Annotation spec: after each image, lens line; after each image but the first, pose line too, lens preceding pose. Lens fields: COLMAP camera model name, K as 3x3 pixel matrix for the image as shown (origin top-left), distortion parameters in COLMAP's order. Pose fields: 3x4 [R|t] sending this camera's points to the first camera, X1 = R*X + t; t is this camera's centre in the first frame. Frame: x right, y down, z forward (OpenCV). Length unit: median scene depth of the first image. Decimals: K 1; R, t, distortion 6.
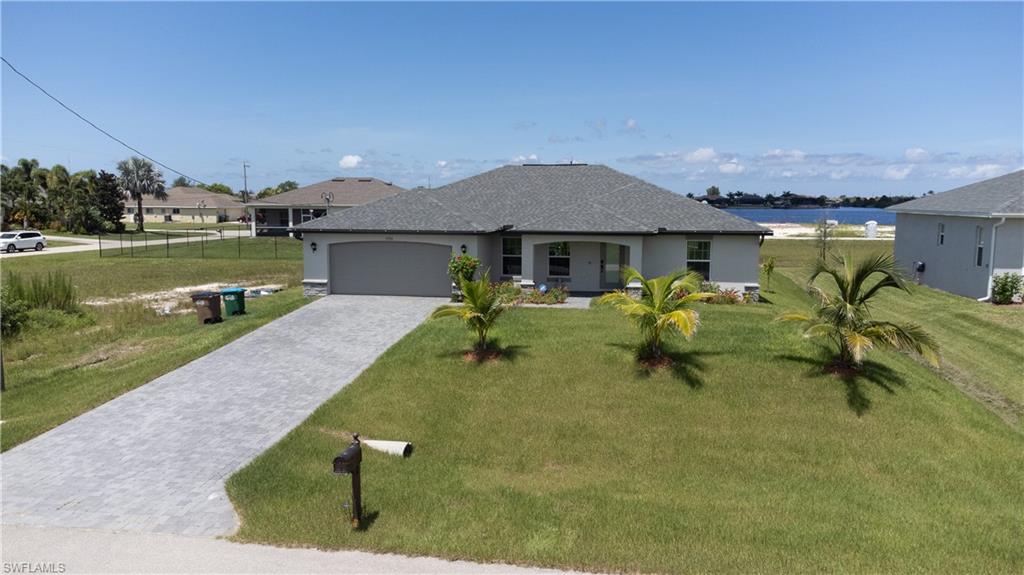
lens RADIAL K [[776.5, 0, 512.0], [0, 776.5, 287.5], [0, 0, 1]] dist [0.005655, 0.112779]
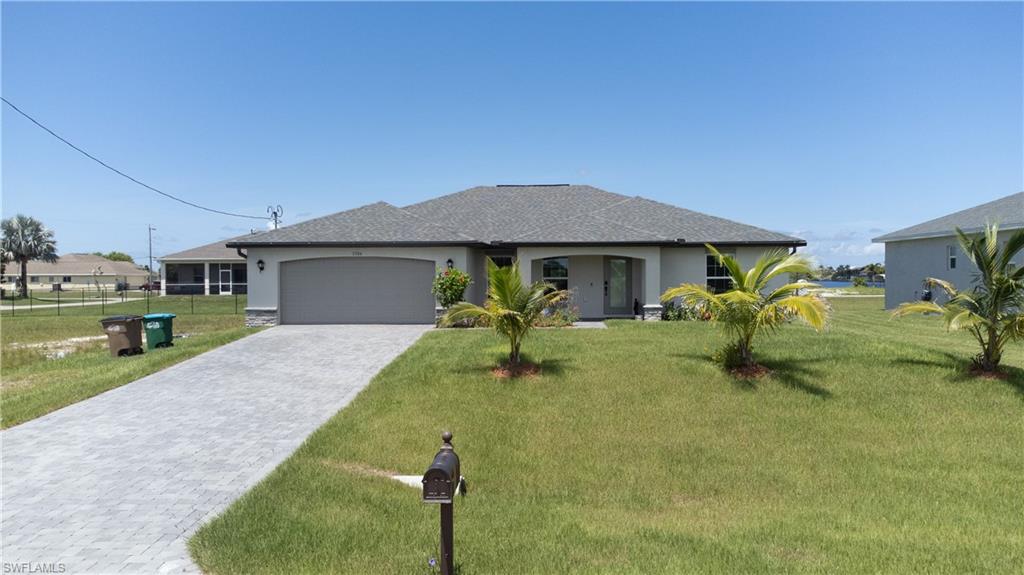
lens RADIAL K [[776.5, 0, 512.0], [0, 776.5, 287.5], [0, 0, 1]] dist [0.005655, 0.112779]
pose [[0.993564, -0.010646, 0.112772, -0.098713], [0.021808, 0.994927, -0.098212, 0.063500], [-0.111154, 0.100039, 0.988755, 0.194450]]
